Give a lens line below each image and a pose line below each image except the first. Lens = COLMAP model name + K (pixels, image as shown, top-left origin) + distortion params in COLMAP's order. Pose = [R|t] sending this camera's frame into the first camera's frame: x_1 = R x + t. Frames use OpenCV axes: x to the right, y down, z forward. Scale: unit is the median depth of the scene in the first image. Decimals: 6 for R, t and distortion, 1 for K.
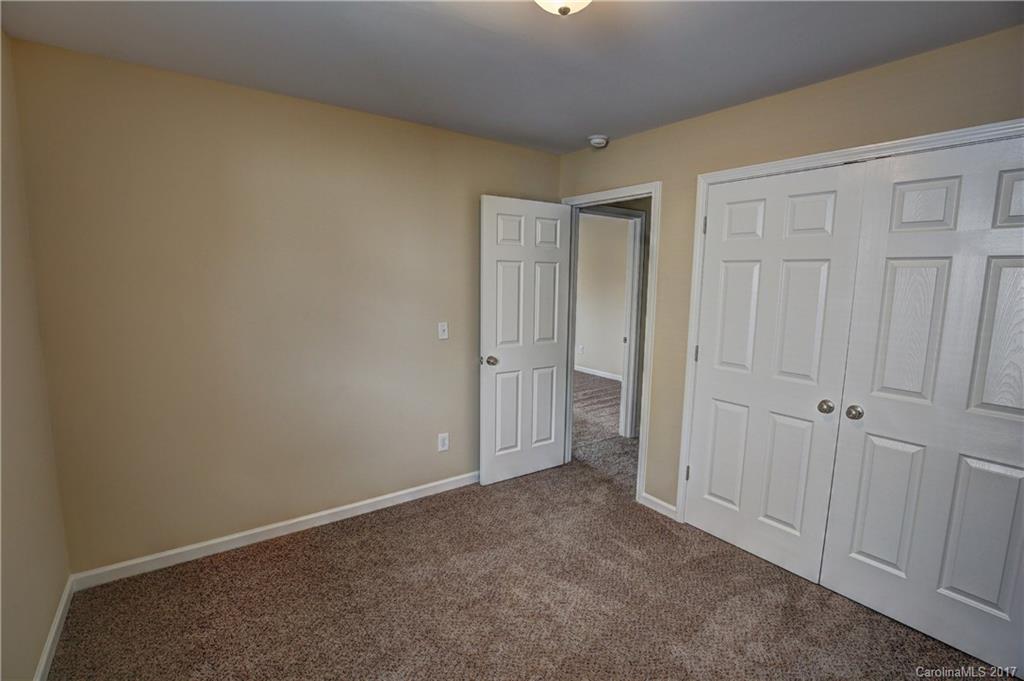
lens RADIAL K [[465.6, 0, 508.5], [0, 465.6, 340.6], [0, 0, 1]] dist [-0.036885, 0.006702]
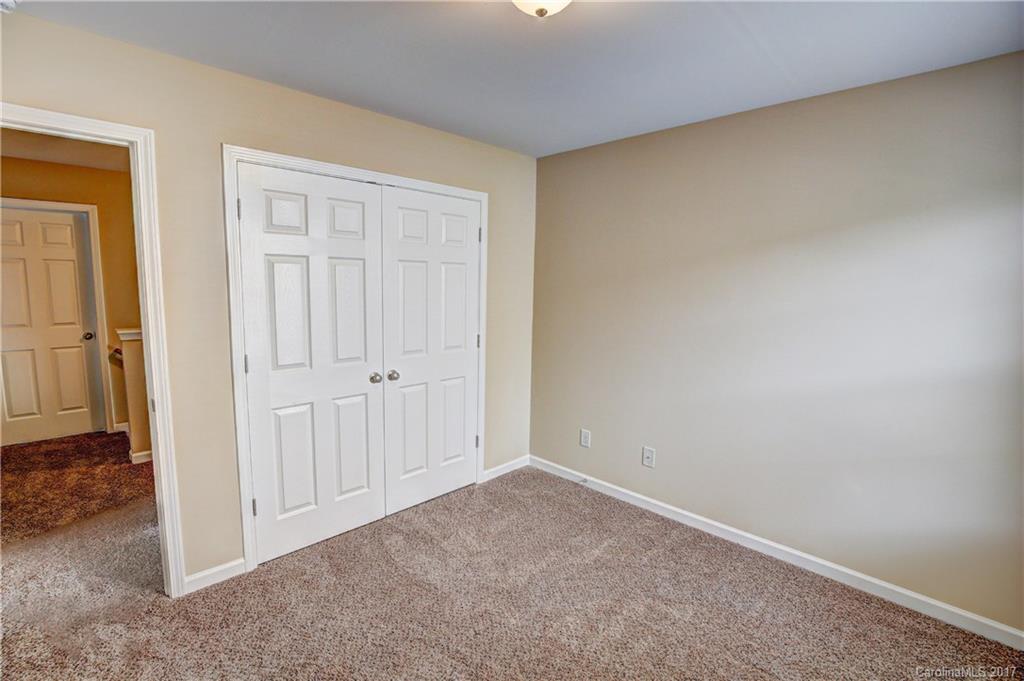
lens RADIAL K [[465.6, 0, 508.5], [0, 465.6, 340.6], [0, 0, 1]] dist [-0.036885, 0.006702]
pose [[-0.149876, -0.139317, 0.978840, -0.550934], [0.111559, 0.981317, 0.156751, -0.106596], [-0.982391, 0.132691, -0.131534, 0.756861]]
